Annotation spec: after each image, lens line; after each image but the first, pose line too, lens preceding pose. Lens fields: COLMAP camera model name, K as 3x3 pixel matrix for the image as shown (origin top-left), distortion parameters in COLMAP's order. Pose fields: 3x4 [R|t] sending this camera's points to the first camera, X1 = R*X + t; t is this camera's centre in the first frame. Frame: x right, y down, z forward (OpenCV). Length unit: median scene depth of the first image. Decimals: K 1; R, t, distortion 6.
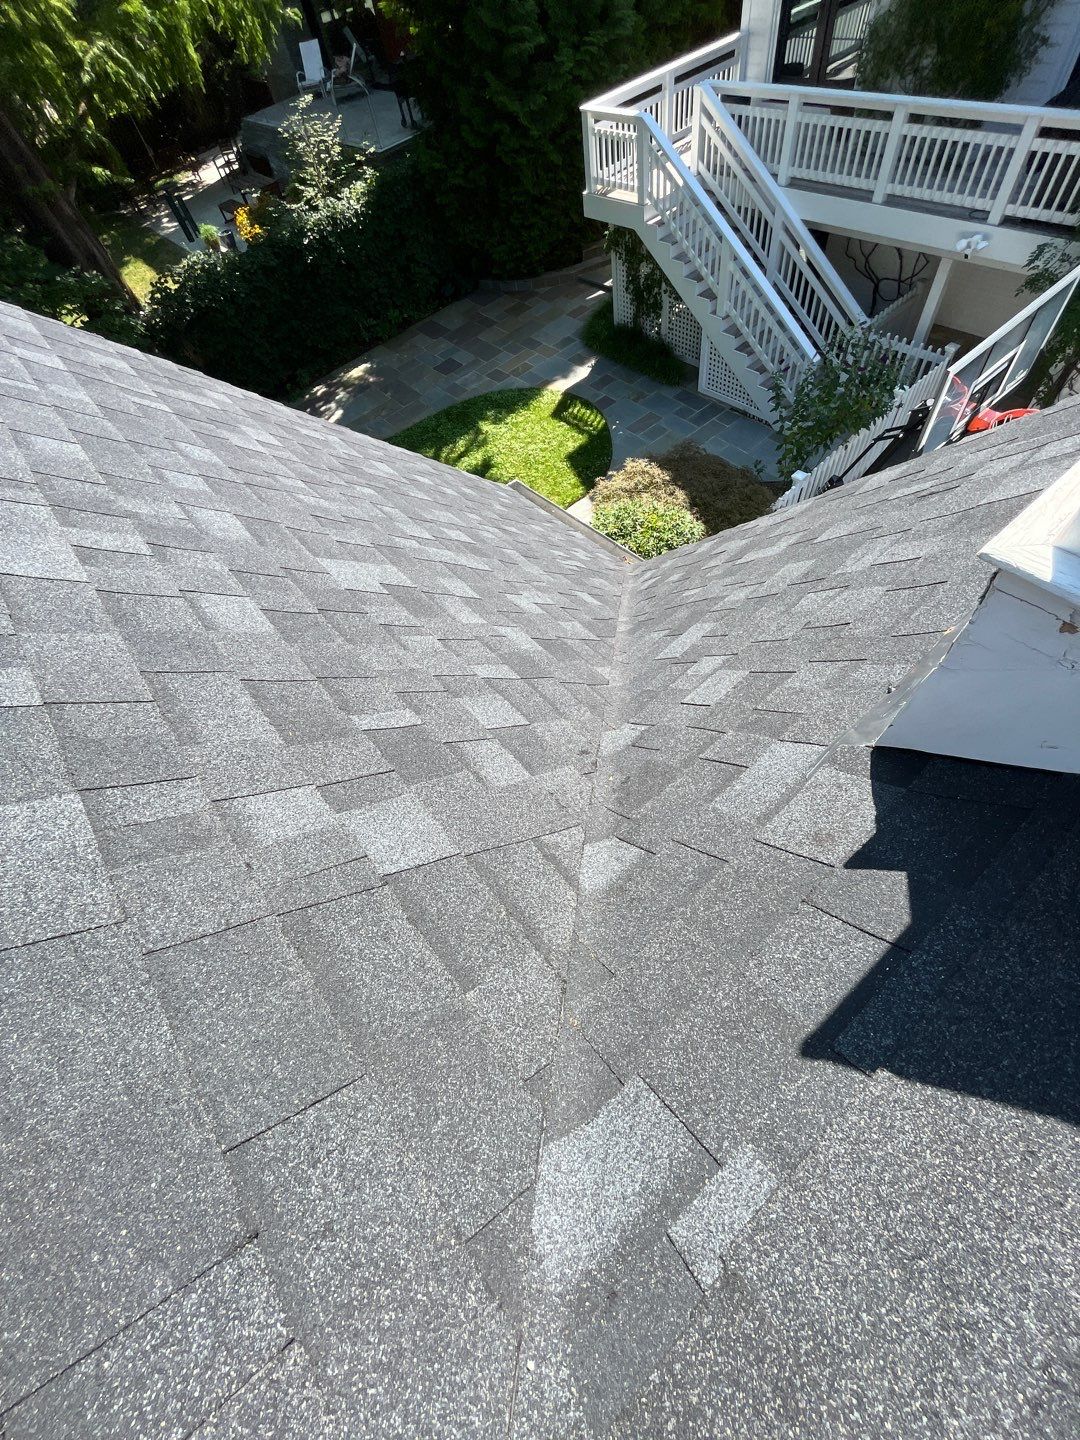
lens RADIAL K [[585.3, 0, 539.0], [0, 585.3, 717.7], [0, 0, 1]] dist [0.000422, -0.000720]
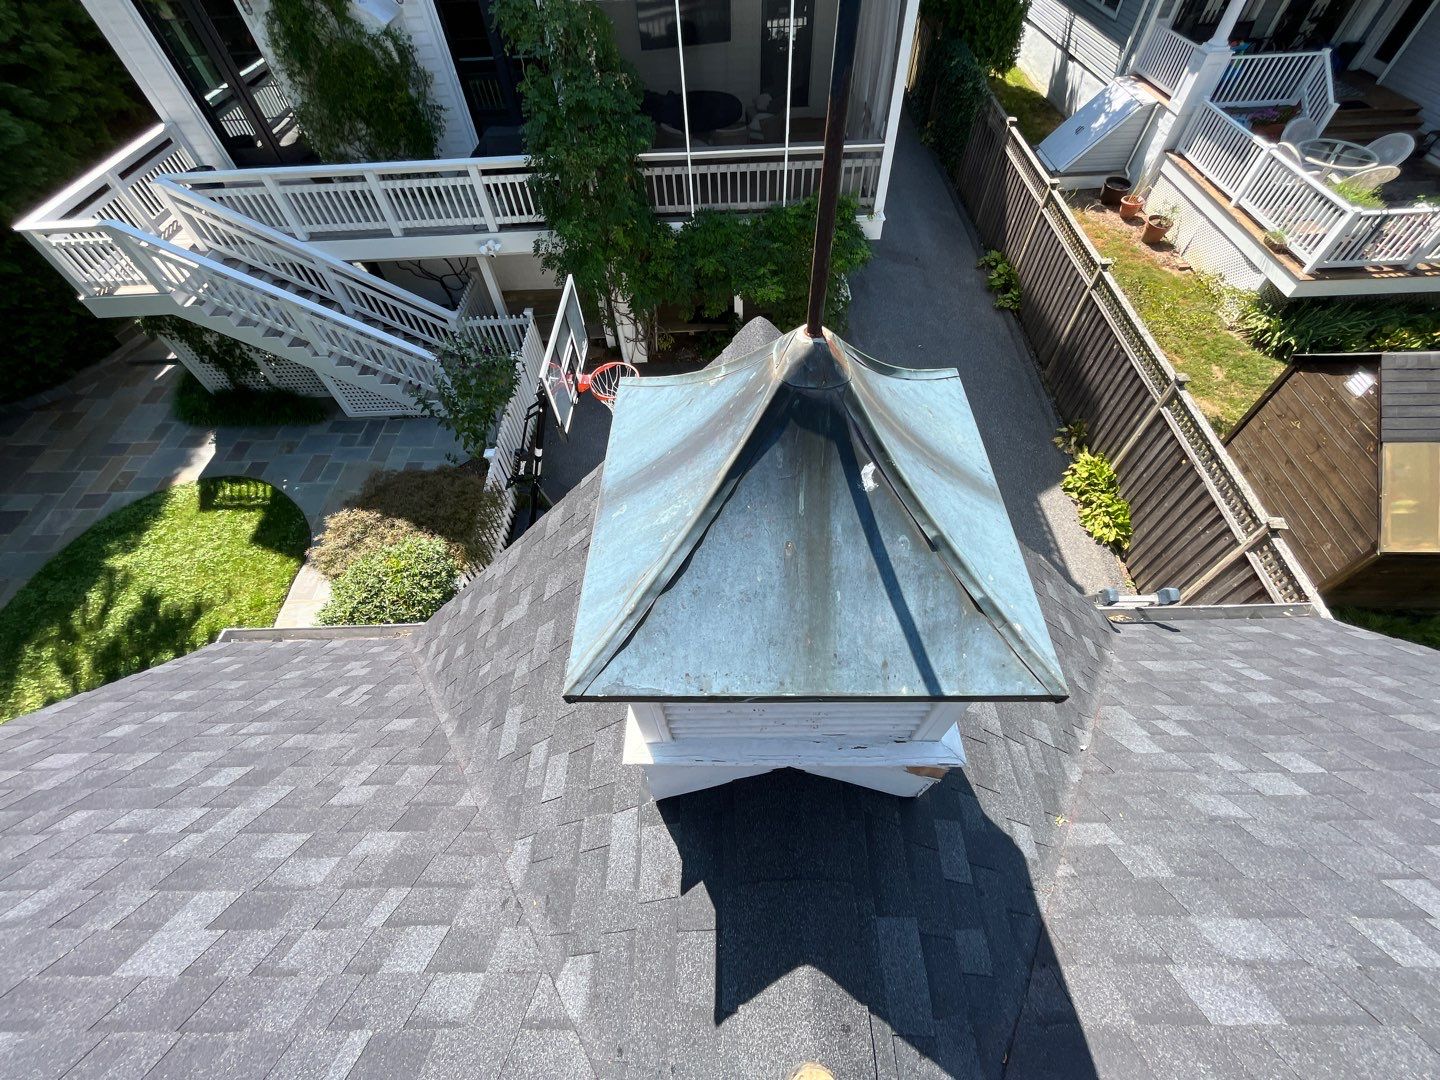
lens RADIAL K [[585.3, 0, 717.3], [0, 585.3, 540.6], [0, 0, 1]] dist [0.000422, -0.000720]
pose [[0.642447, -0.535529, 0.548151, 0.018436], [0.616819, 0.785829, 0.044806, -0.059472], [-0.454748, 0.309325, 0.835178, -0.086119]]
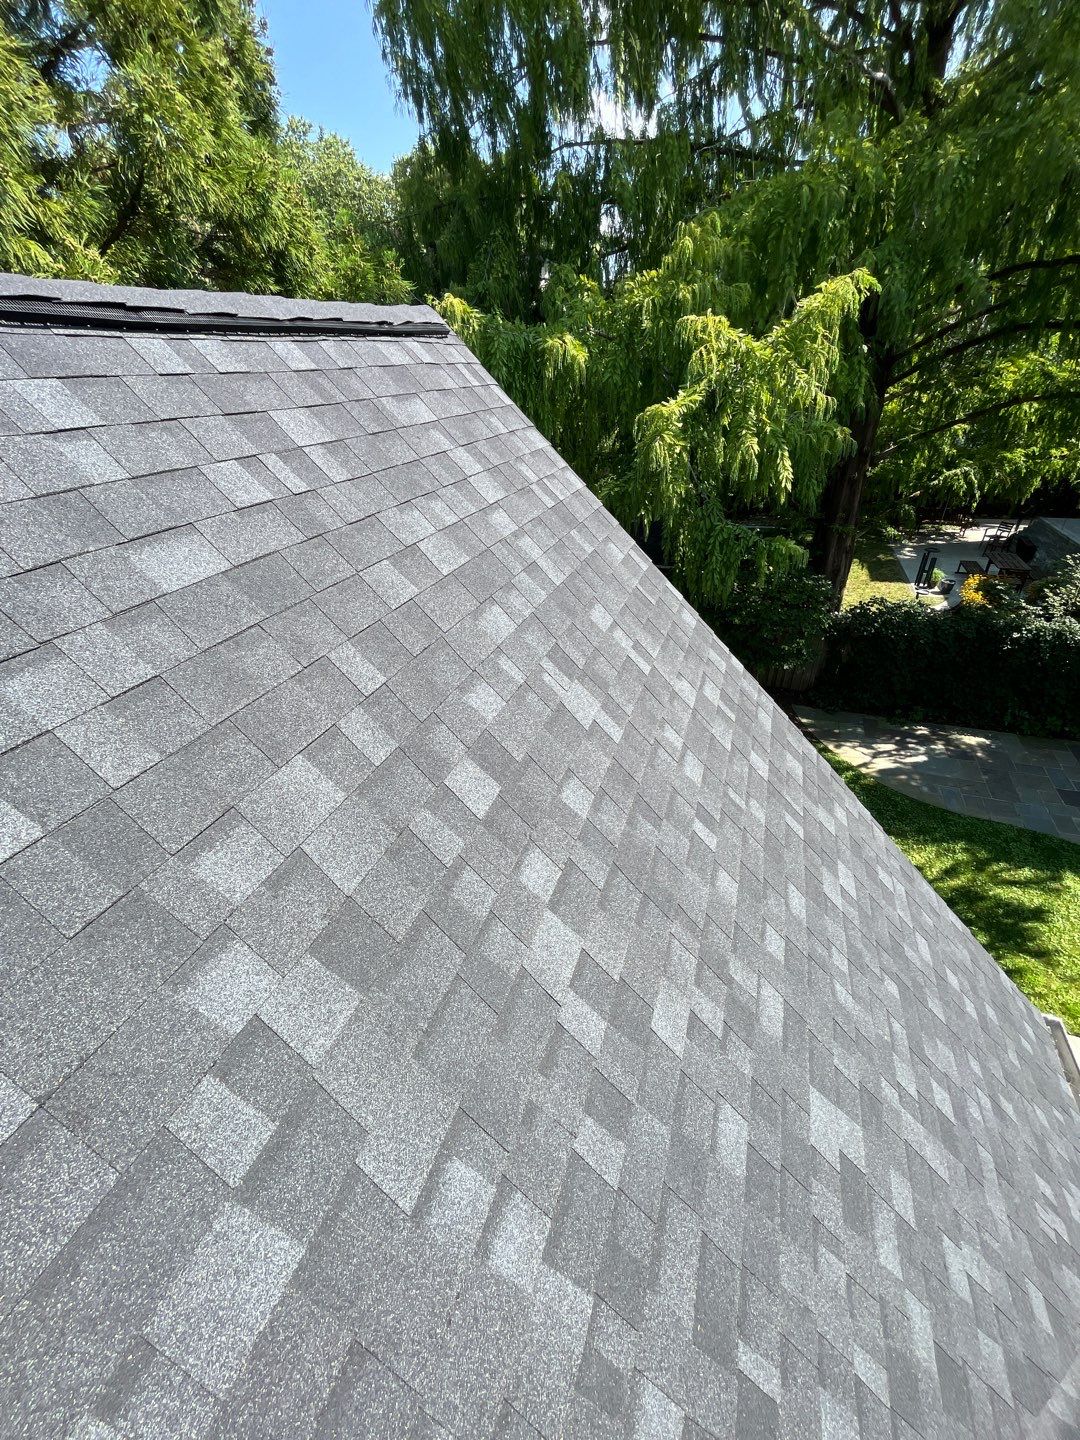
lens RADIAL K [[585.3, 0, 540.5], [0, 585.3, 710.2], [0, 0, 1]] dist [0.000422, -0.000720]
pose [[0.494121, 0.562917, -0.662547, -0.066621], [-0.763763, 0.645139, -0.021481, -0.071788], [0.415343, 0.516644, 0.748712, -0.103039]]
